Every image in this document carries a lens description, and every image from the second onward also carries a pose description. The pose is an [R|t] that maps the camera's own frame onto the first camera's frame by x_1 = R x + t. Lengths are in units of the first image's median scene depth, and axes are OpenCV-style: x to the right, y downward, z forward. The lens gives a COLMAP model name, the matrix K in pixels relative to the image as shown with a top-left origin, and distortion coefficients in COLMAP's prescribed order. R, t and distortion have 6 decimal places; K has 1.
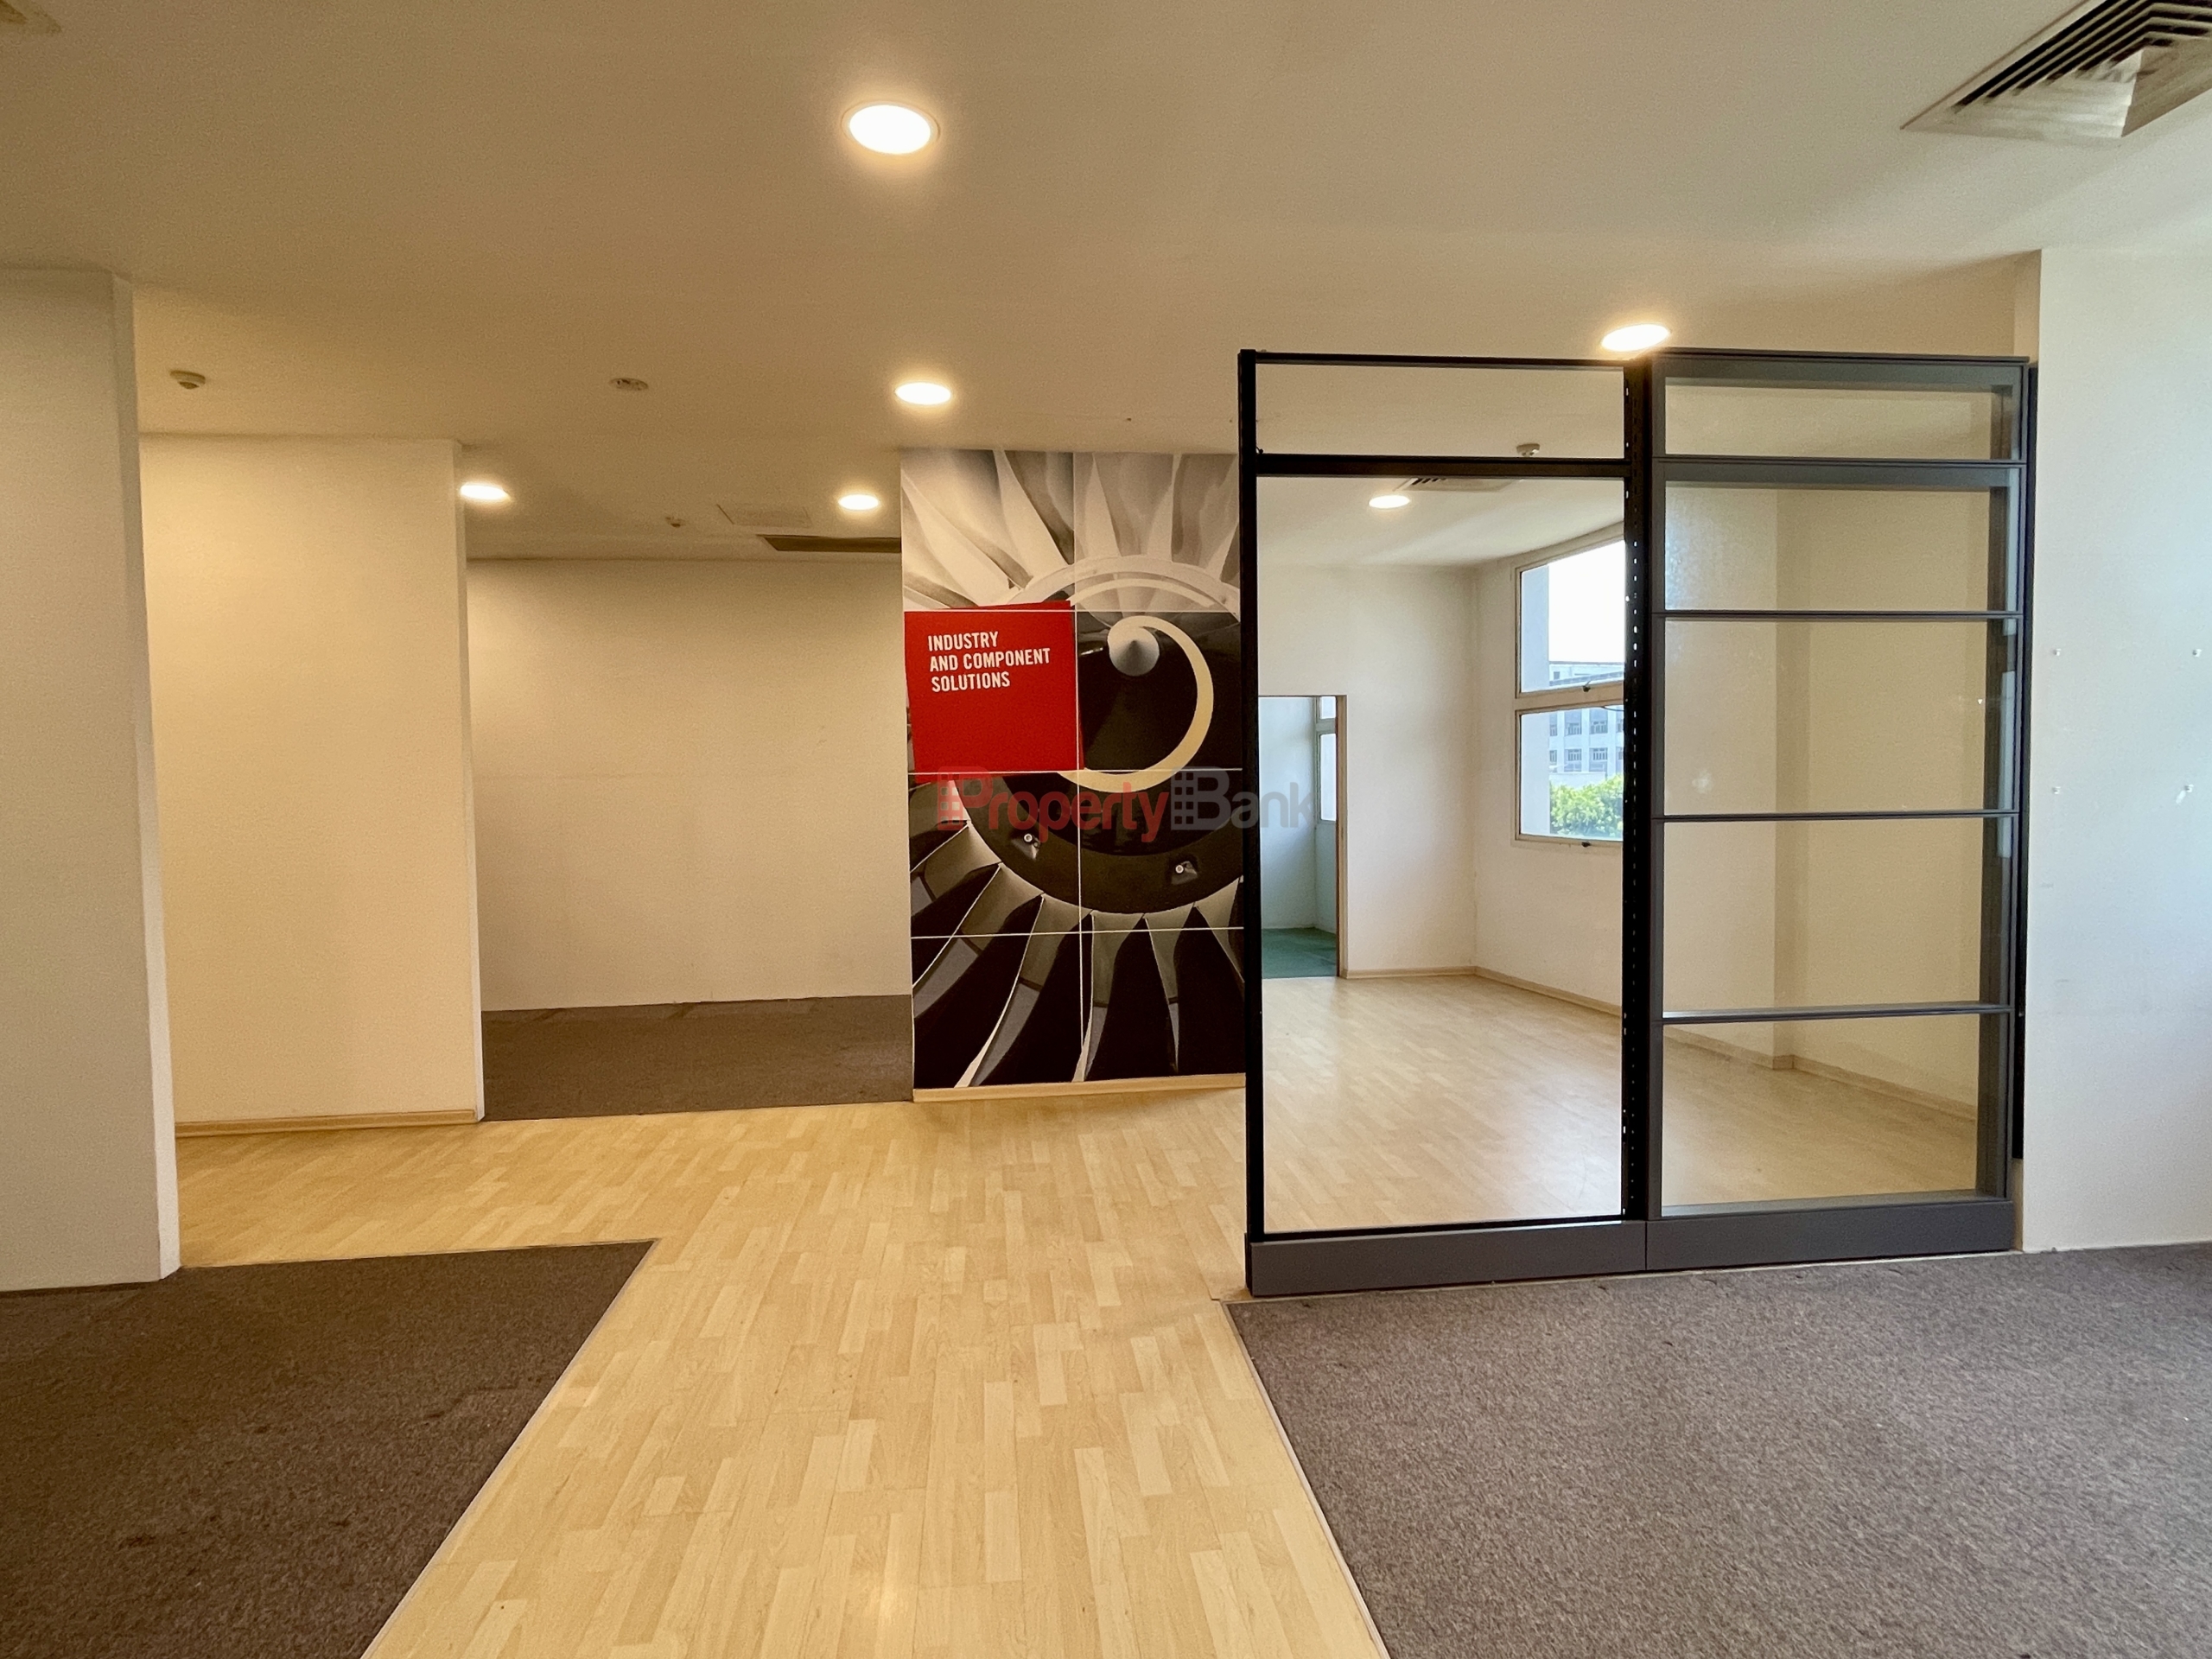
lens RADIAL K [[1111.2, 0, 1108.7], [0, 1111.2, 827.8], [0, 0, 1]] dist [-0.001022, 0.002771]
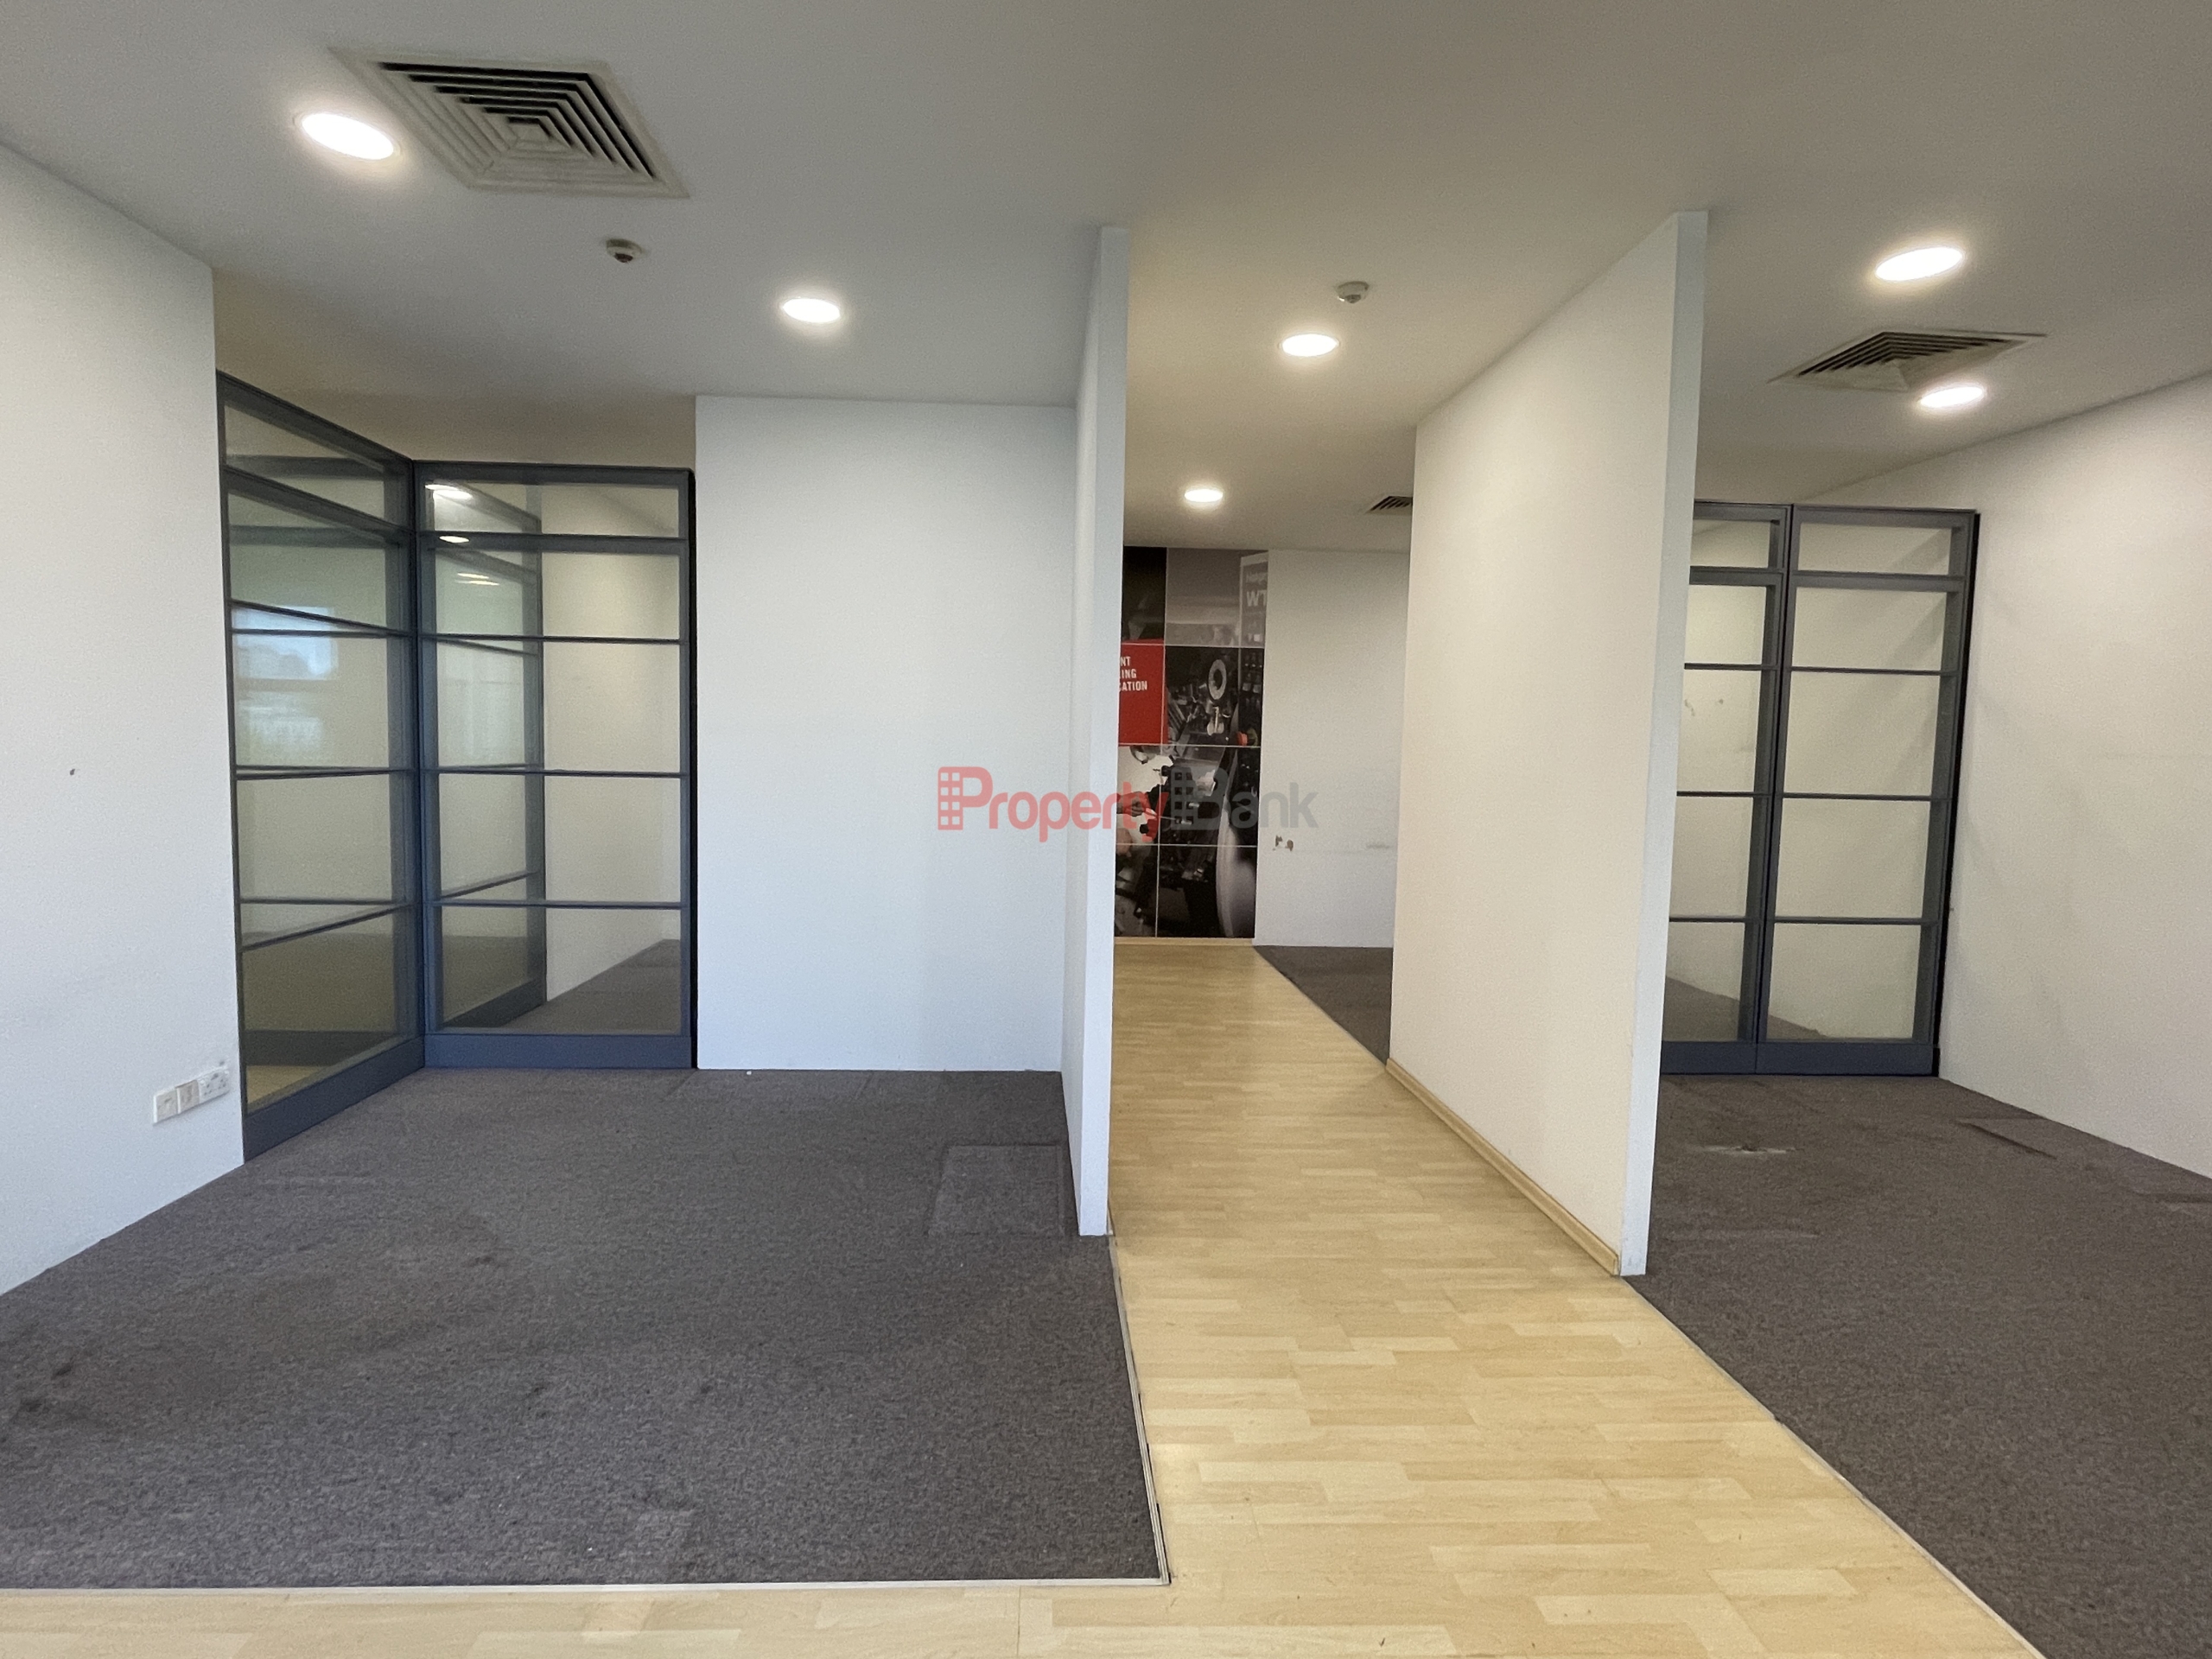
lens RADIAL K [[1111.2, 0, 1096.6], [0, 1111.2, 848.3], [0, 0, 1]] dist [-0.001022, 0.002771]
pose [[-0.084276, 0.106107, -0.990777, 0.100903], [-0.052123, 0.992484, 0.110723, -0.051727], [0.995078, 0.060974, -0.078112, 0.838519]]
